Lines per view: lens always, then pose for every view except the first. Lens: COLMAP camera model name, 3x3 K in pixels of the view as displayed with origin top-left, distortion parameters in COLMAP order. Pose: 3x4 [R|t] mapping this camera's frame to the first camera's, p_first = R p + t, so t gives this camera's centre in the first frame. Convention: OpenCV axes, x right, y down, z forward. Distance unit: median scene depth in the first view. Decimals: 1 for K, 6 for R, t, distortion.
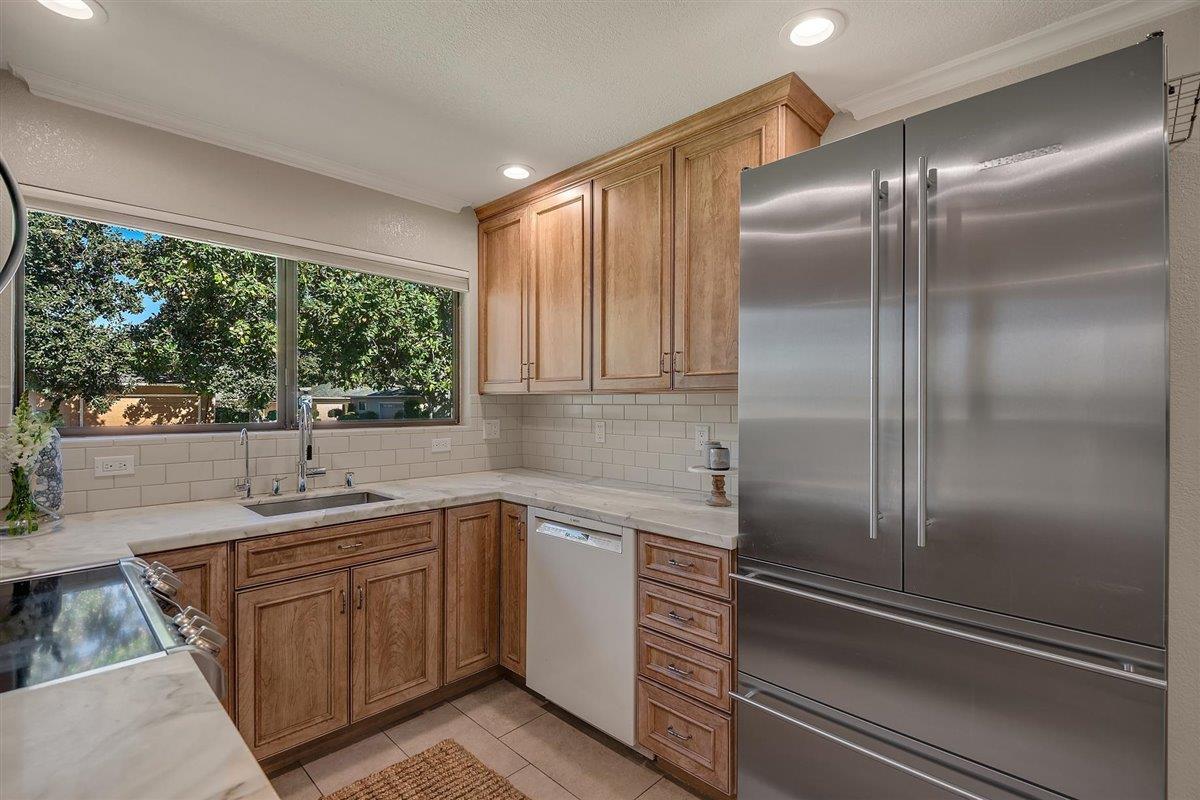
lens RADIAL K [[545.9, 0, 597.5], [0, 545.9, 402.3], [0, 0, 1]] dist [0.035222, -0.037156]
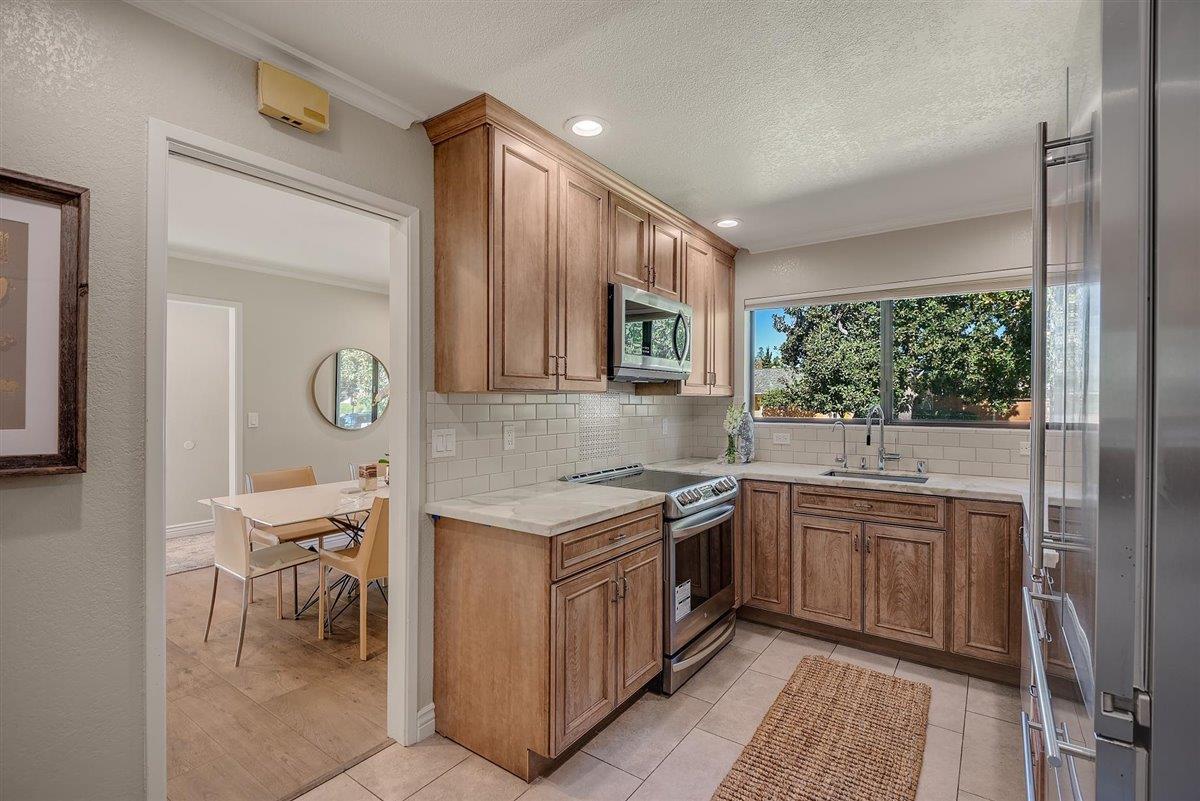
lens RADIAL K [[545.9, 0, 597.5], [0, 545.9, 402.8], [0, 0, 1]] dist [0.035222, -0.037156]
pose [[0.146864, -0.001298, -0.989156, 0.763388], [-0.004159, 0.999989, -0.001930, 0.002046], [0.989148, 0.004398, 0.146857, 0.105675]]
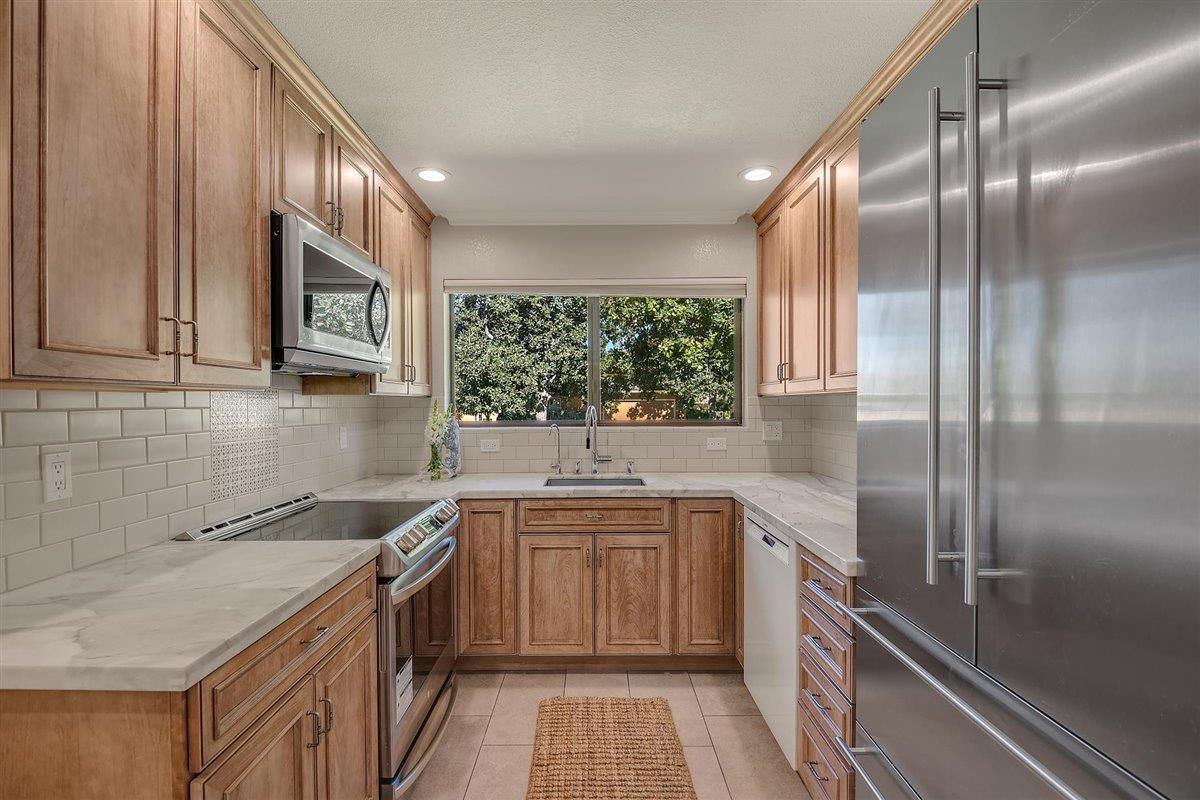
lens RADIAL K [[550.7, 0, 596.0], [0, 550.7, 408.0], [0, 0, 1]] dist [0.017704, -0.021704]
pose [[0.699281, -0.000855, -0.714847, 0.428659], [0.005507, 0.999976, 0.004192, 0.002051], [0.714826, -0.006868, 0.699269, 0.093477]]
